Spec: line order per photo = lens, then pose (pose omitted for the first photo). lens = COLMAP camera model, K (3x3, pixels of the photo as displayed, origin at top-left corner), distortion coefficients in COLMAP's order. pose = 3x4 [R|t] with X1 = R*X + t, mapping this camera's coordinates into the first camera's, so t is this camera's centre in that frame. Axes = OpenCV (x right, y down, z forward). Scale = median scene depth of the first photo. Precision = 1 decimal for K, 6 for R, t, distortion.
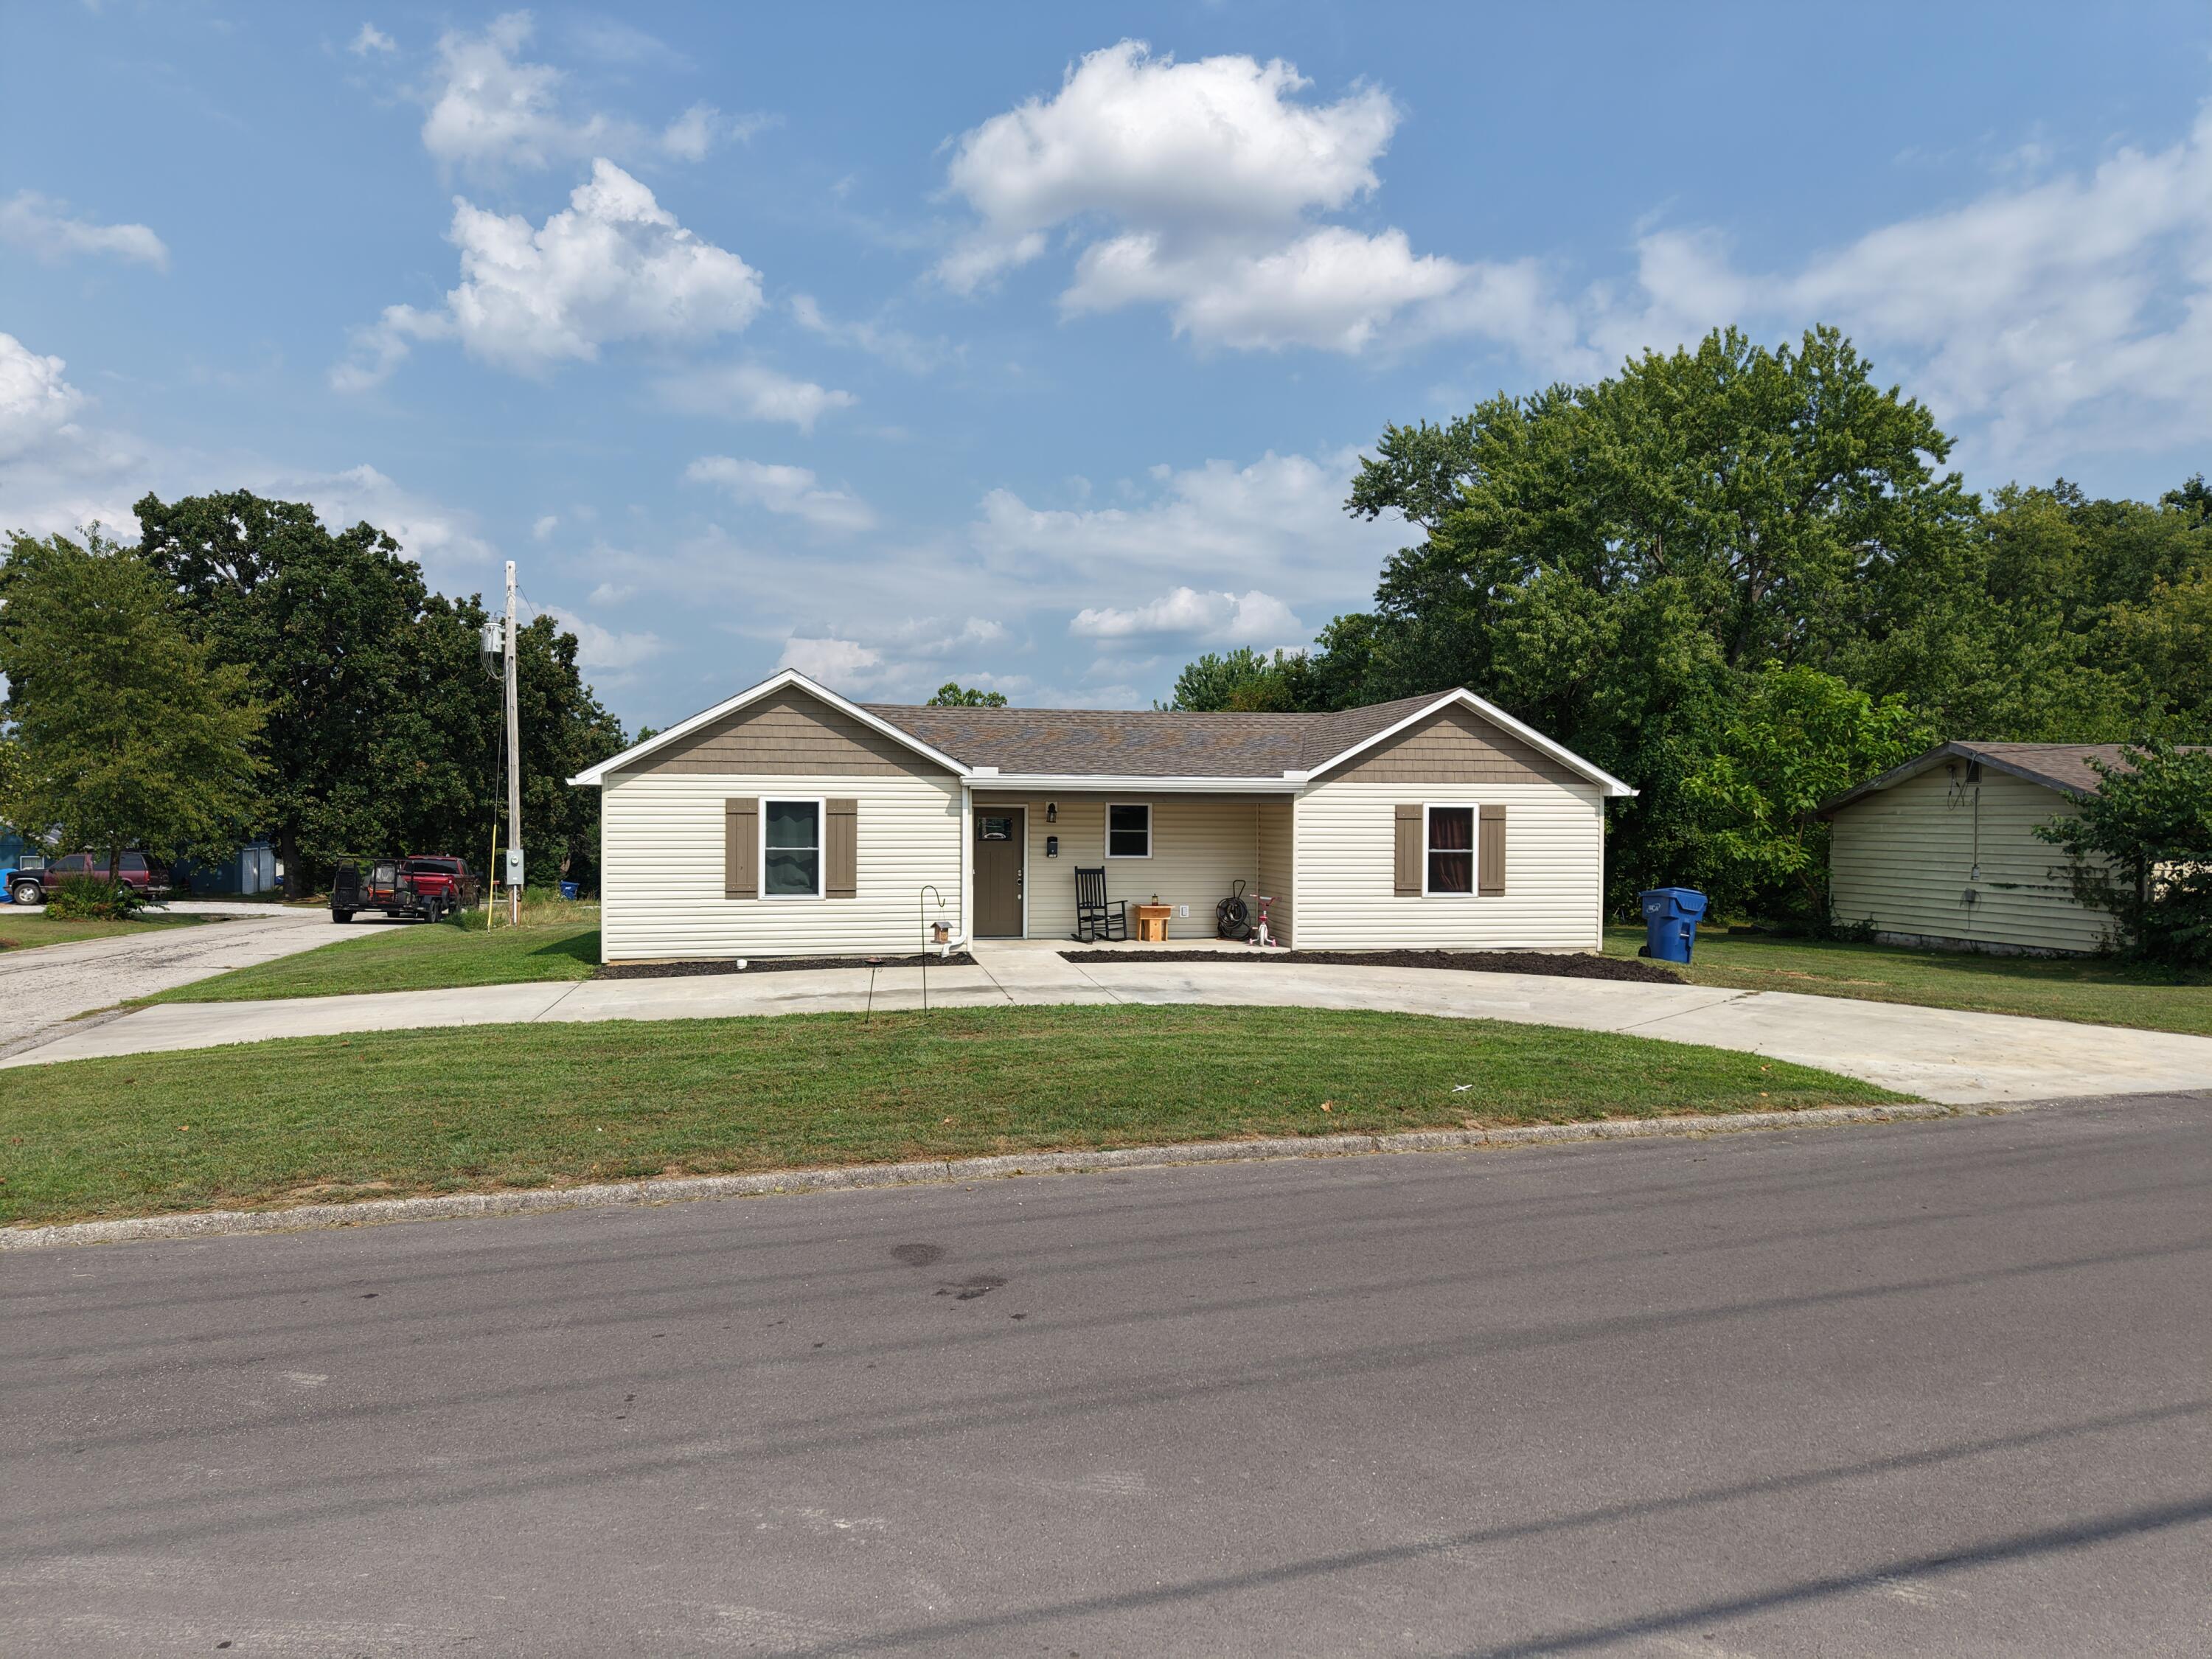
lens RADIAL K [[1469.2, 0, 1106.0], [0, 1469.2, 829.5], [0, 0, 1]] dist [0.063918, -0.129931]
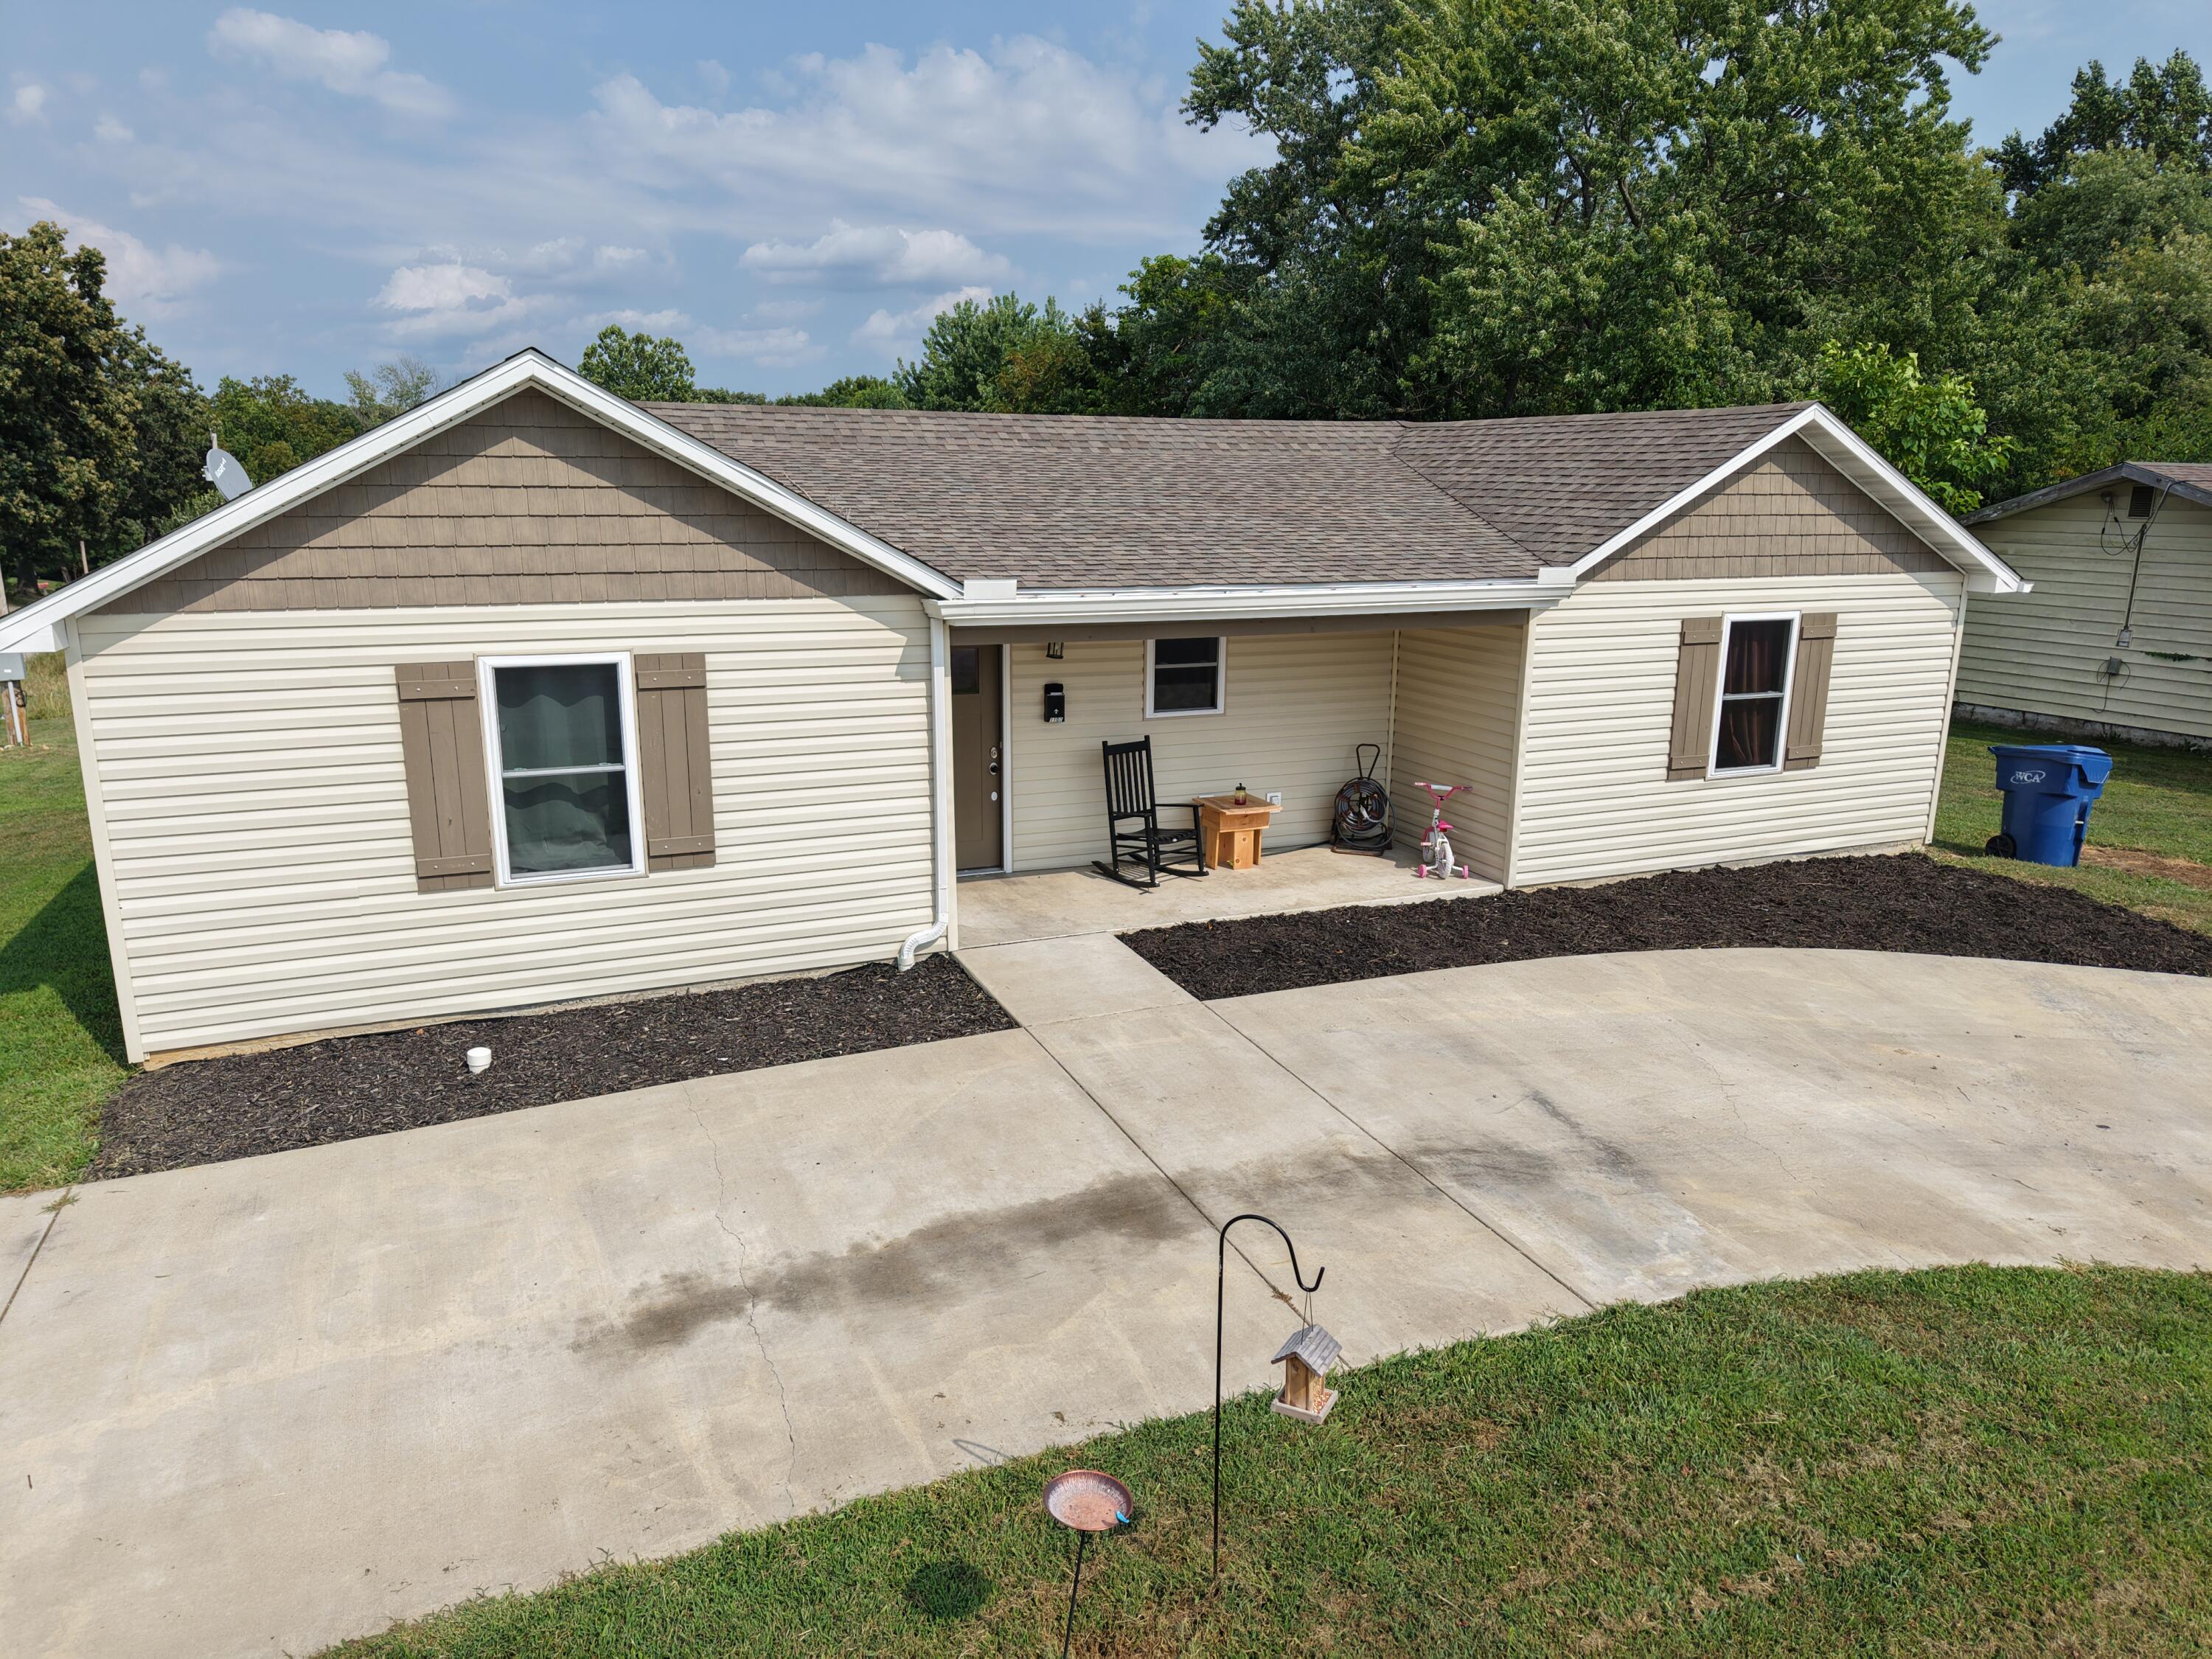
lens RADIAL K [[1487.6, 0, 1112.3], [0, 1487.6, 836.8], [0, 0, 1]] dist [-0.000746, 0.001883]
pose [[0.977573, -0.047780, 0.205103, -0.131365], [-0.000015, 0.973907, 0.226948, -0.063292], [-0.210595, -0.221861, 0.952065, 0.483850]]
